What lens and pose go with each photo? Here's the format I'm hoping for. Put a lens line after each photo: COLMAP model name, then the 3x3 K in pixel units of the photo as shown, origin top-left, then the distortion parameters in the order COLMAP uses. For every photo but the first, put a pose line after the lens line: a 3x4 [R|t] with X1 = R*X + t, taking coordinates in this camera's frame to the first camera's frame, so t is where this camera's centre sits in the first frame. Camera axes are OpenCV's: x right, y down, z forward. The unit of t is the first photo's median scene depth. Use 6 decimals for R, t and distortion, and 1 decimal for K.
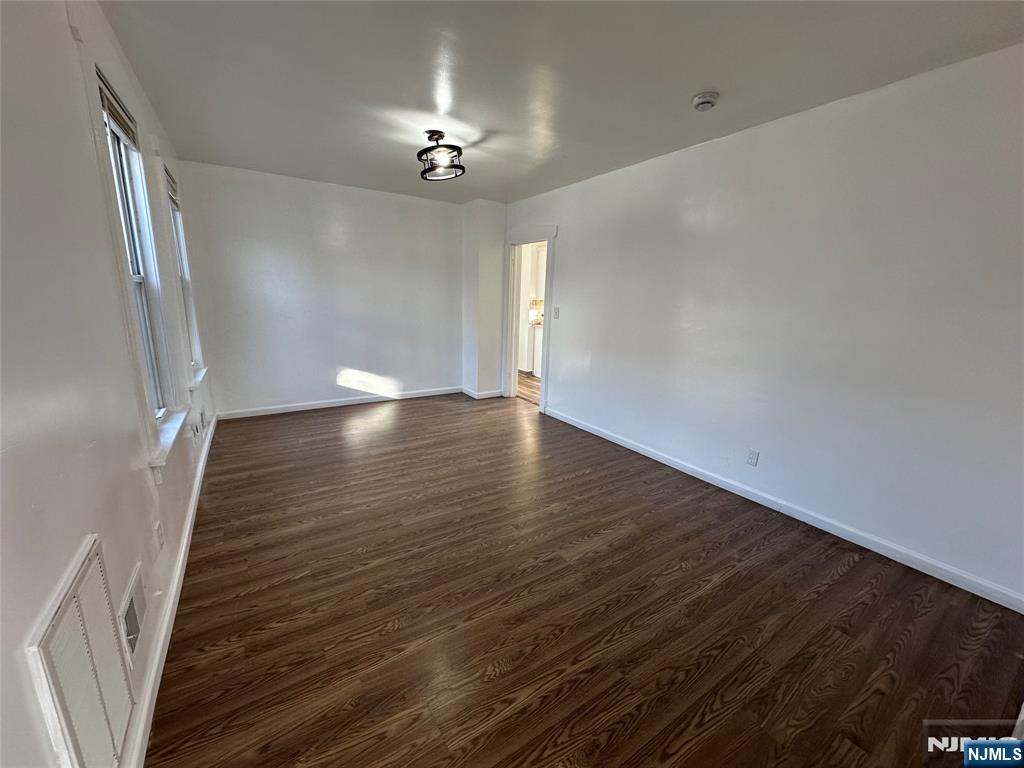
lens RADIAL K [[407.8, 0, 511.5], [0, 407.8, 385.2], [0, 0, 1]] dist [-0.003502, 0.000810]
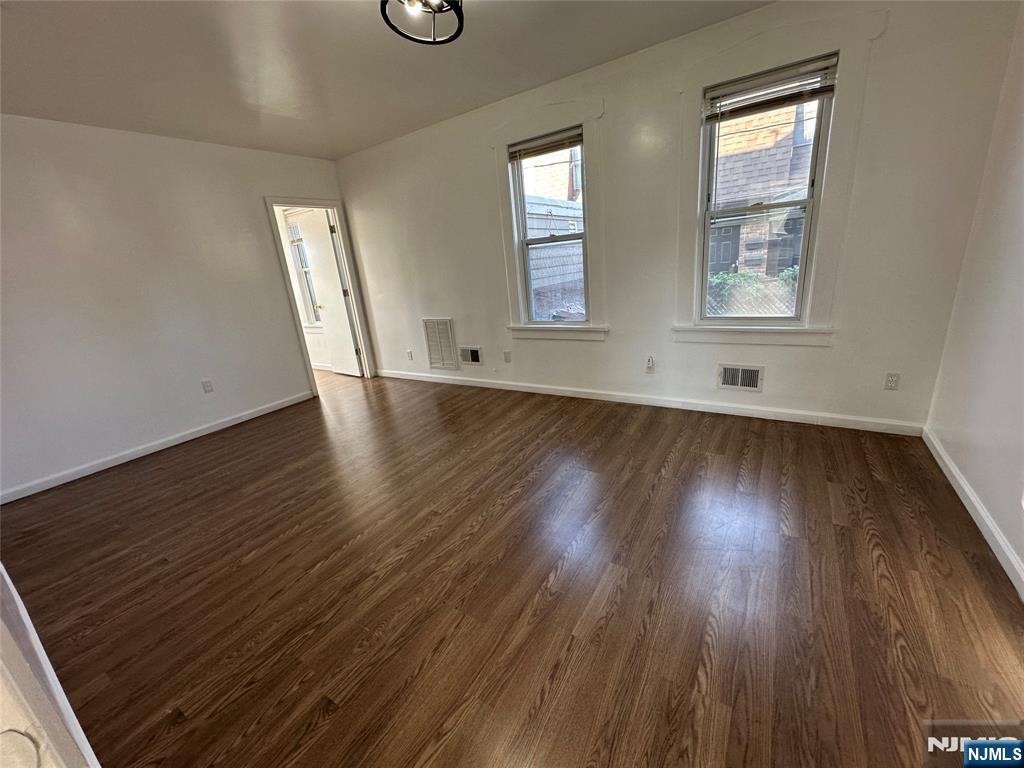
lens RADIAL K [[407.8, 0, 511.0], [0, 407.8, 383.5], [0, 0, 1]] dist [-0.003502, 0.000810]
pose [[-0.910374, 0.174316, -0.375277, 0.018987], [-0.024265, 0.882884, 0.468963, -0.344990], [0.413074, 0.436038, -0.799525, 1.701701]]
